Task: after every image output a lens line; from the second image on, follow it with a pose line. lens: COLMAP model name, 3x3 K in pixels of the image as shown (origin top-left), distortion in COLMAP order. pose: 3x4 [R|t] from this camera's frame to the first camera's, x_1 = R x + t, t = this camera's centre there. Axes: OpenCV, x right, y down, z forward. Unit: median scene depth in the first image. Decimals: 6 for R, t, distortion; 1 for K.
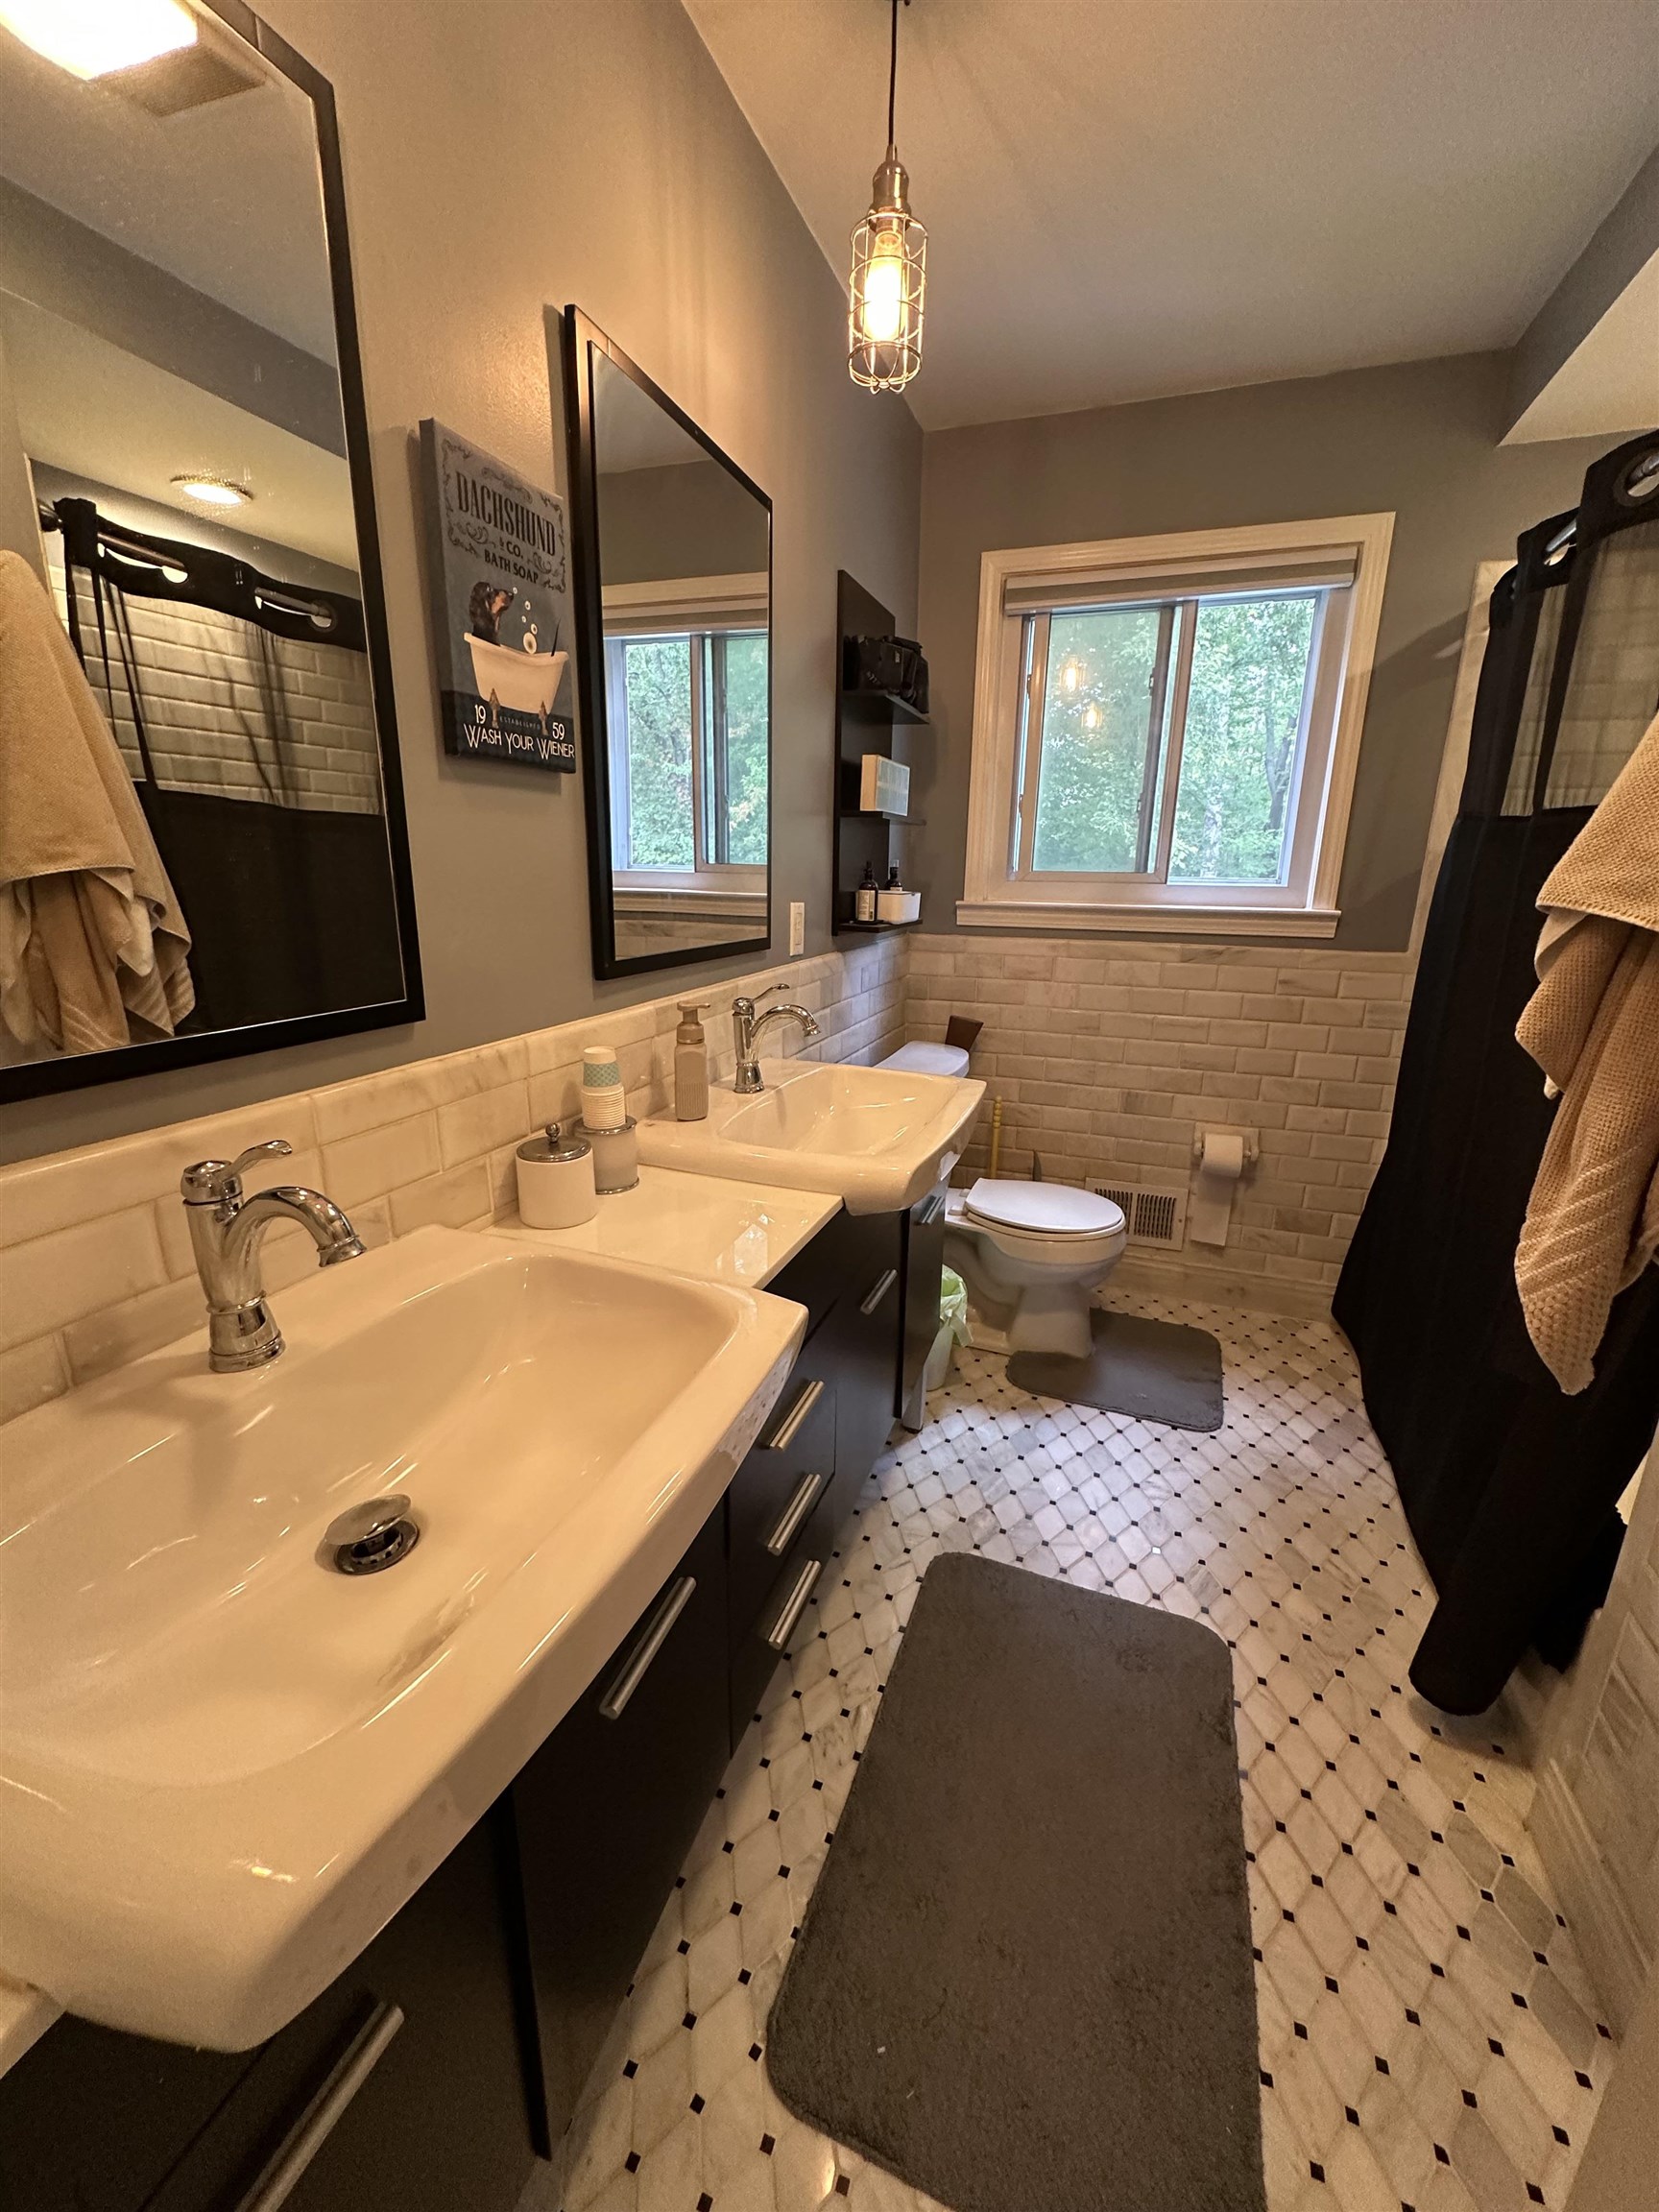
lens RADIAL K [[886.4, 0, 825.3], [0, 886.4, 1102.4], [0, 0, 1]] dist [-0.003424, 0.000796]
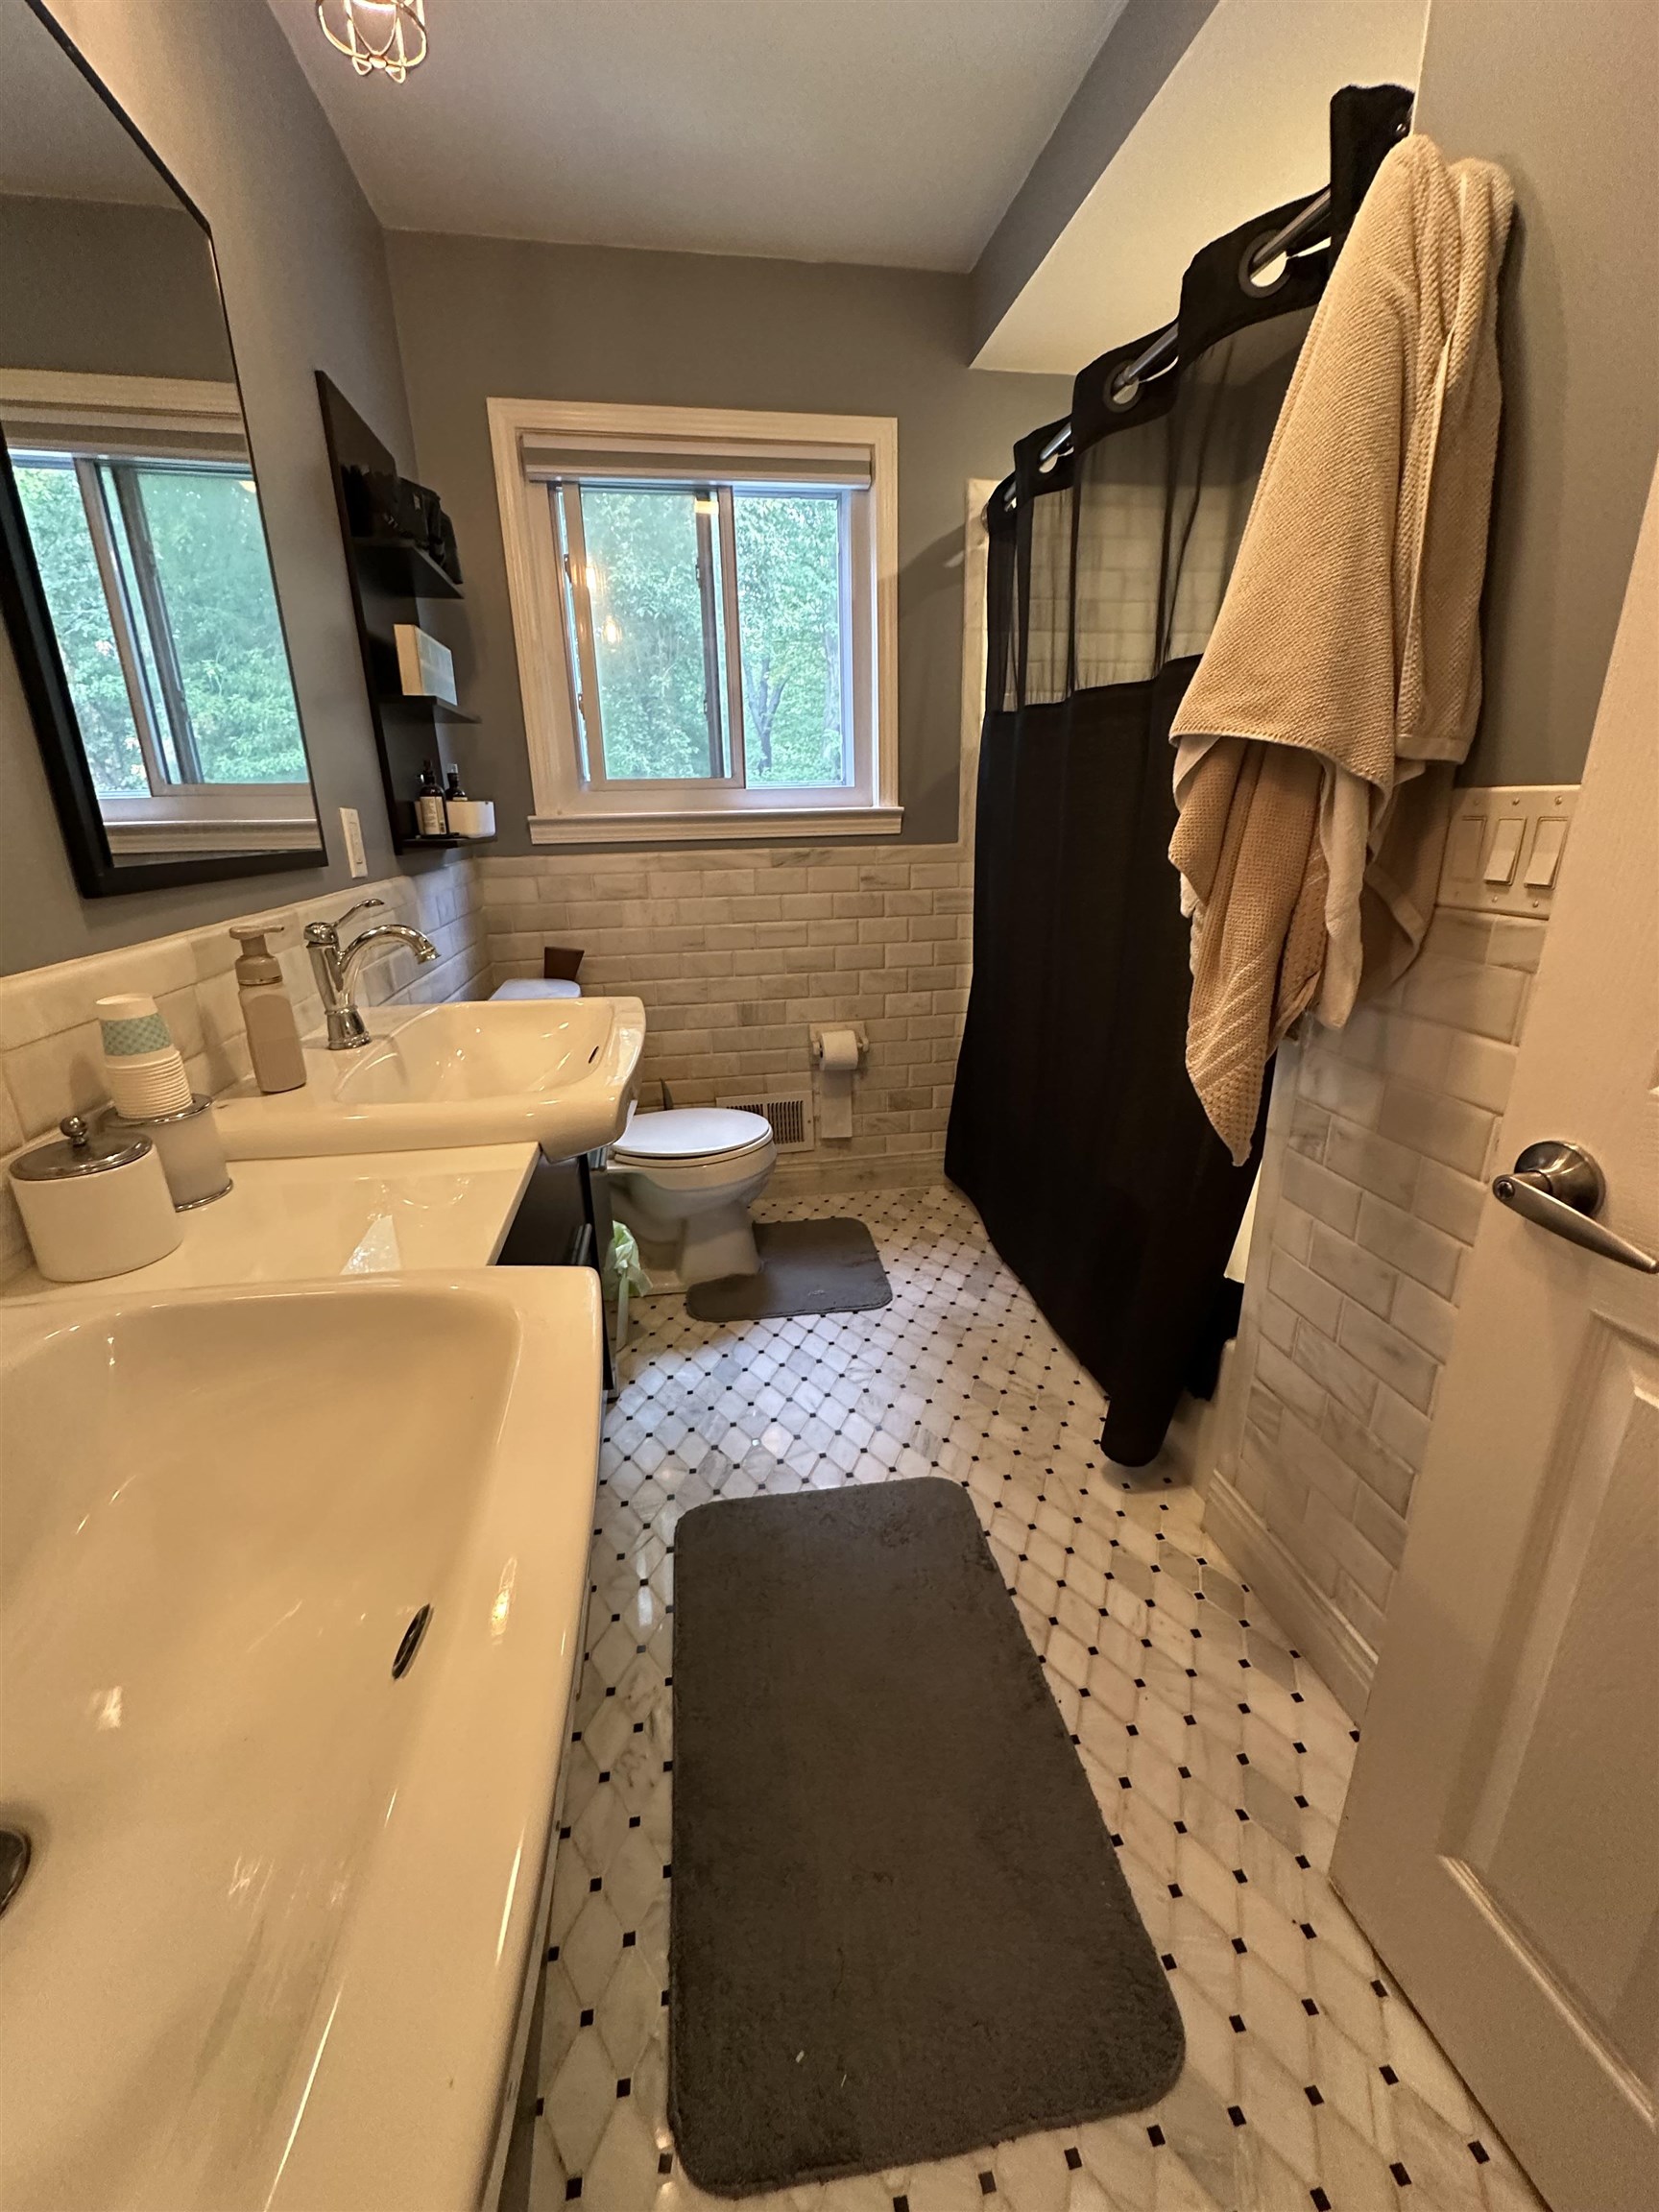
lens RADIAL K [[886.4, 0, 827.9], [0, 886.4, 1104.0], [0, 0, 1]] dist [-0.003424, 0.000796]
pose [[0.866623, -0.187469, 0.462406, -0.087523], [0.161012, 0.982228, 0.096452, 0.027527], [-0.472270, -0.009134, 0.881407, 0.126317]]
